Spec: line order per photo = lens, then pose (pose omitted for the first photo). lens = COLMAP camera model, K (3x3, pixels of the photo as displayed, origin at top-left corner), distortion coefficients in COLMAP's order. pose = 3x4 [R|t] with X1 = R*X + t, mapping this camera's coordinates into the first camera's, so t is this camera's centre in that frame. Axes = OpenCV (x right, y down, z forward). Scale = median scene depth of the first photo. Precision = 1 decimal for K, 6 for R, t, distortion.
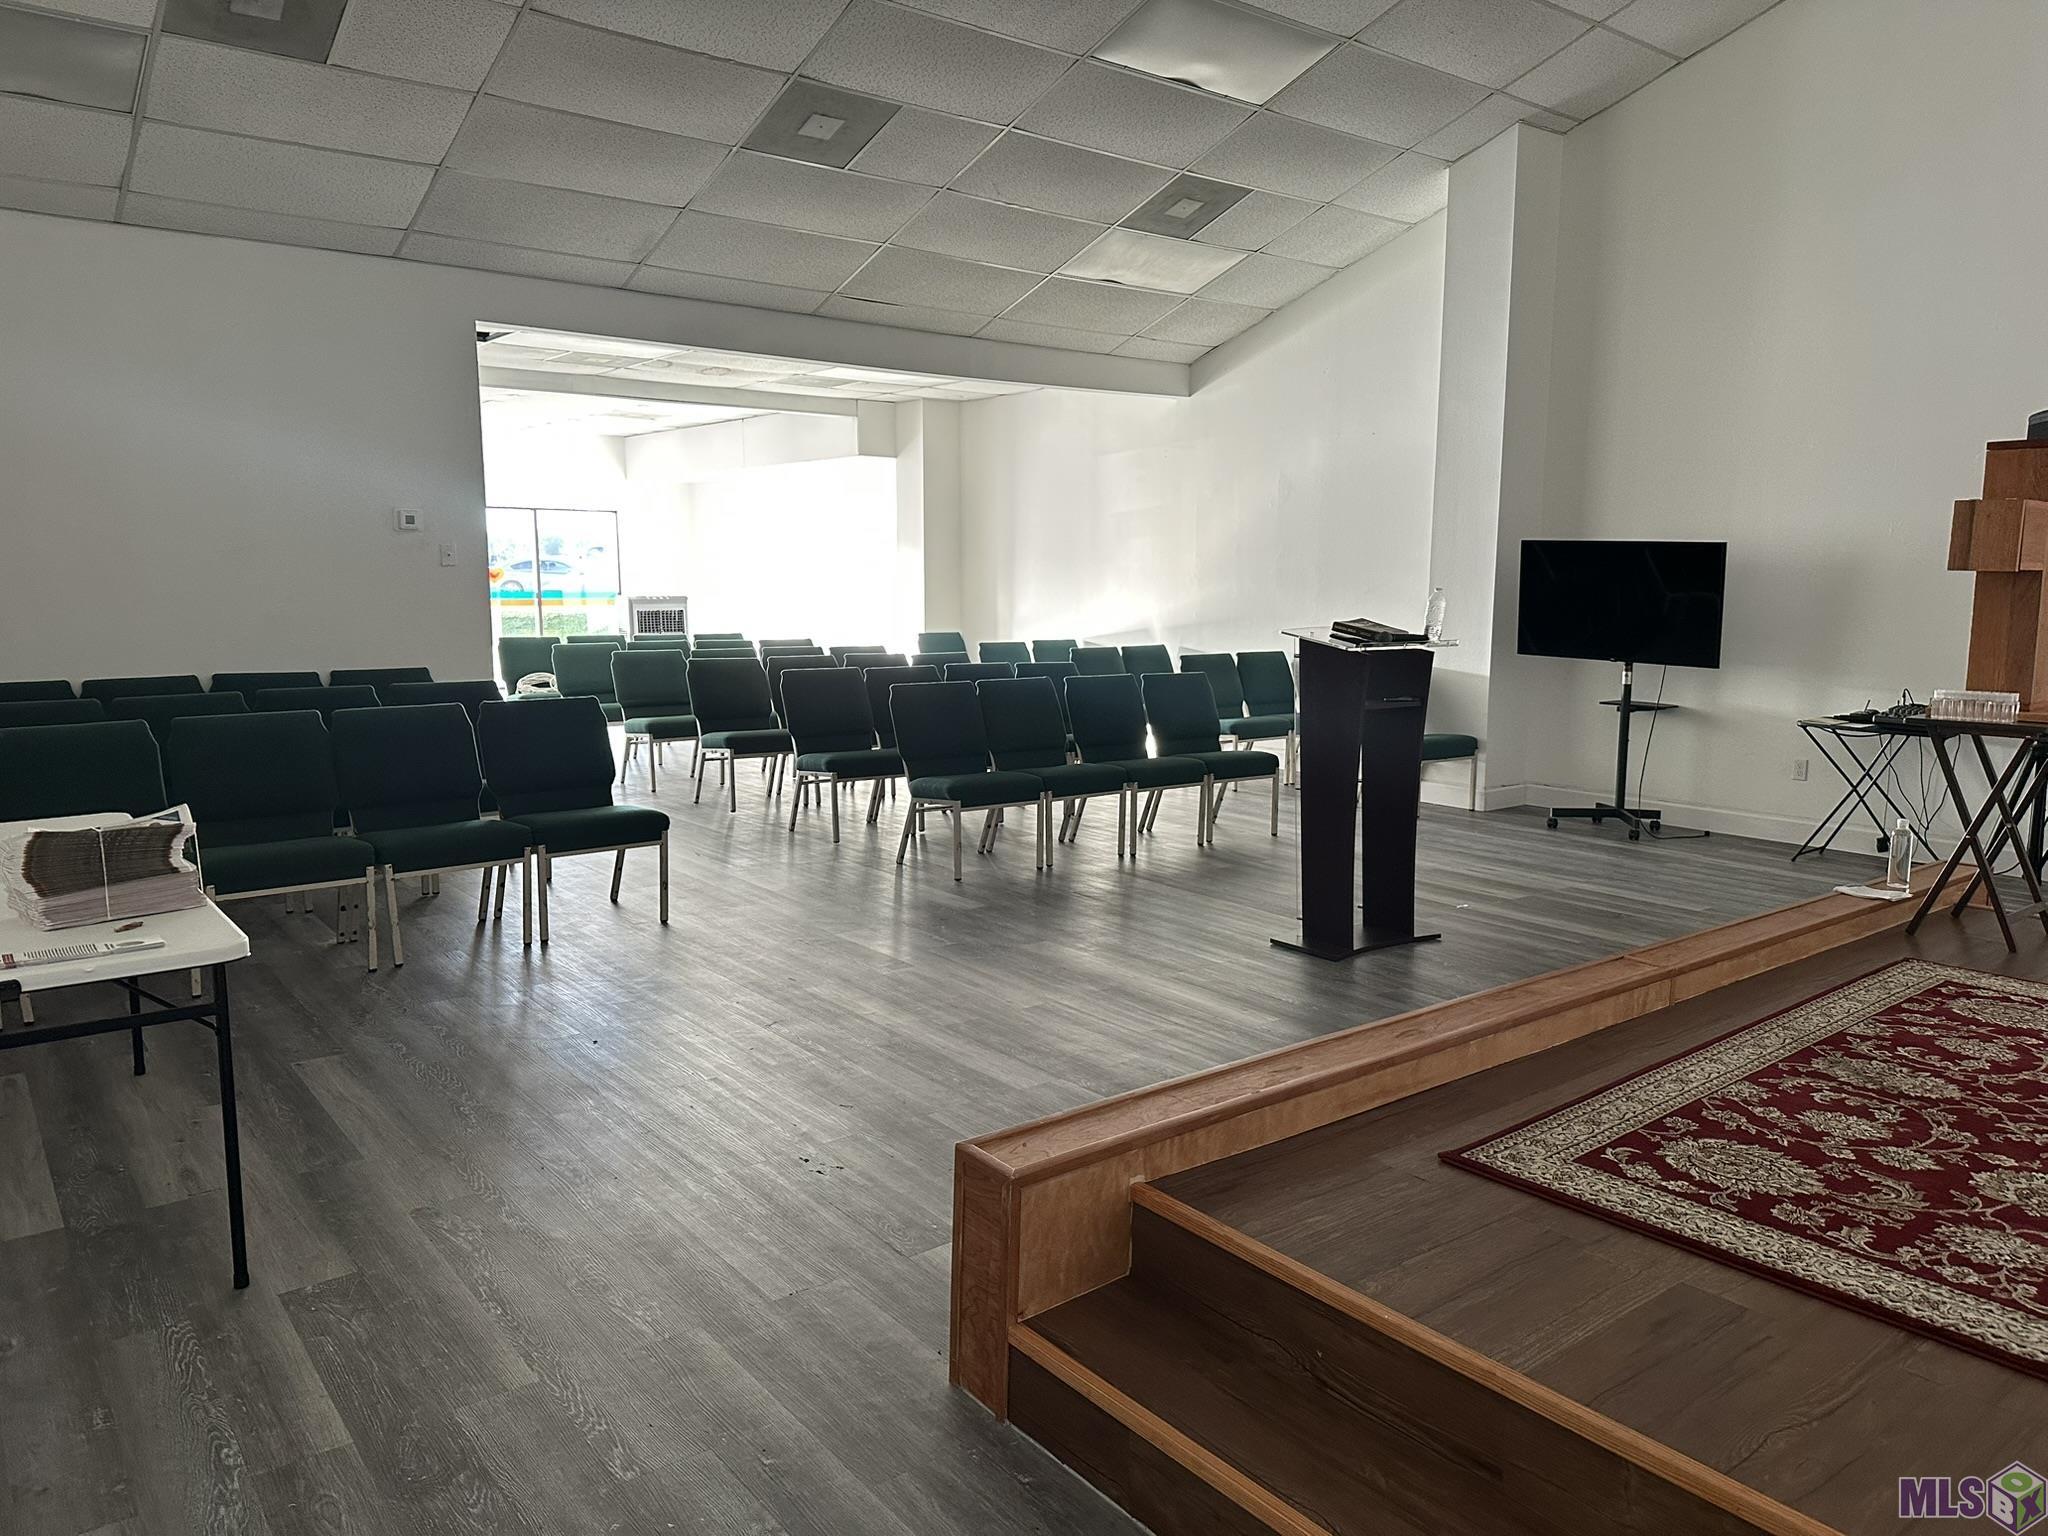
lens RADIAL K [[1410.0, 0, 1024.0], [0, 1410.0, 768.0], [0, 0, 1]] dist [-0.075627, -0.000241]
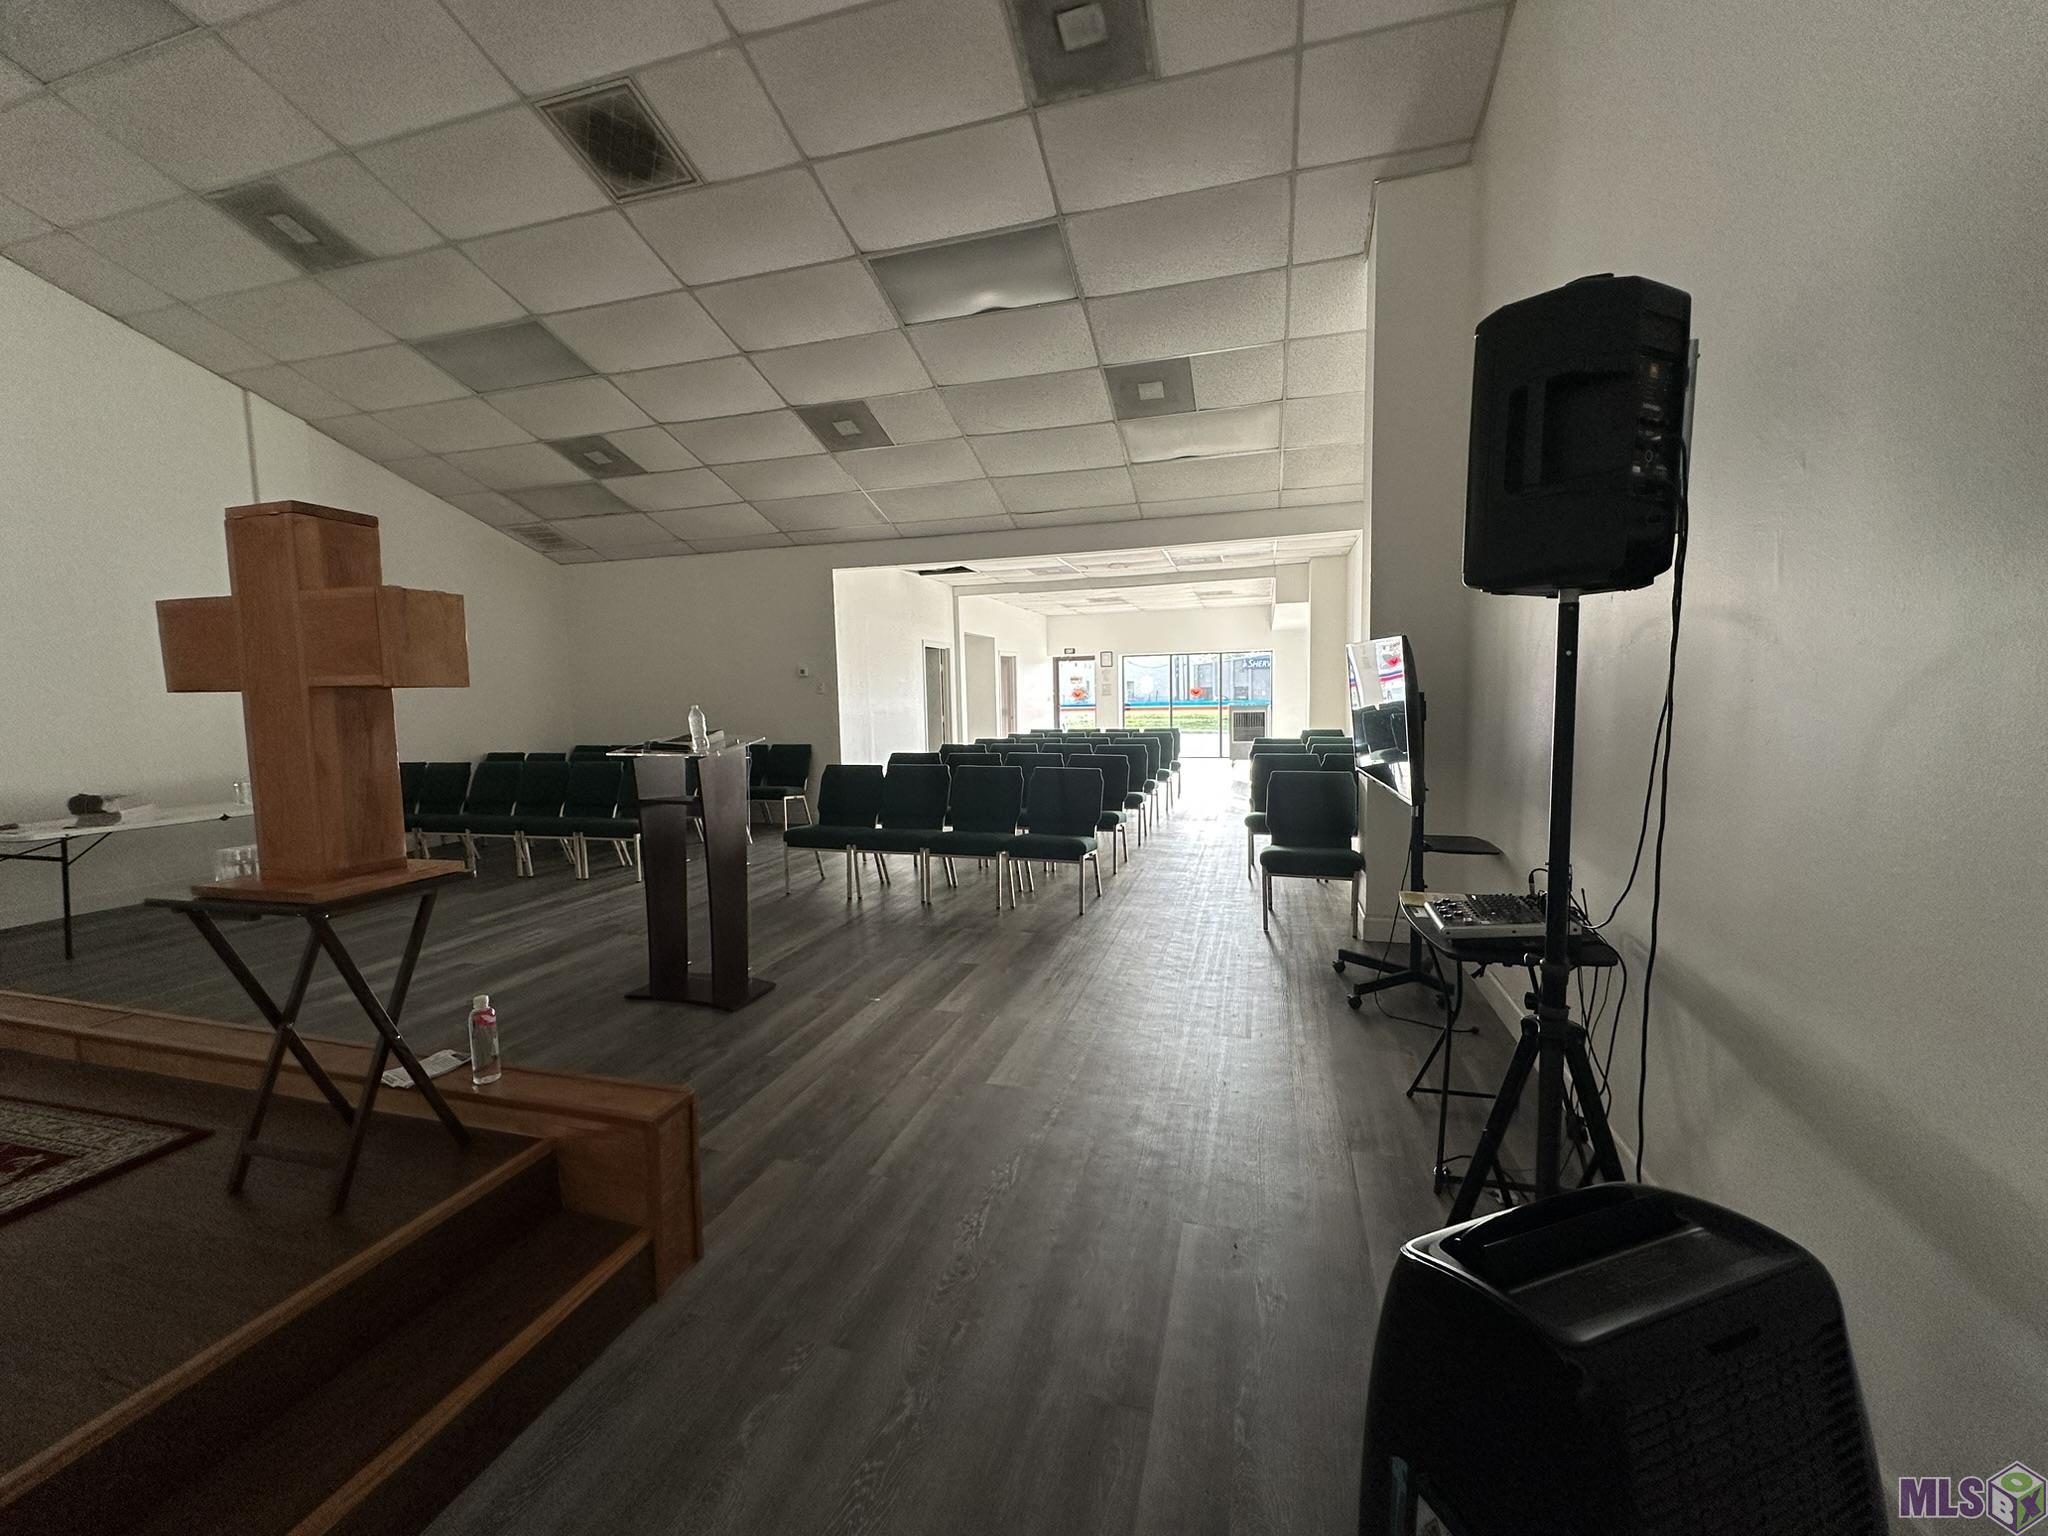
lens RADIAL K [[807.0, 0, 1024.0], [0, 807.0, 768.0], [0, 0, 1]] dist [-0.000334, 0.000135]
pose [[0.576174, 0.052454, -0.815642, 0.751938], [-0.083357, 0.996506, 0.005202, -0.078443], [0.813065, 0.064992, 0.578534, 0.618405]]
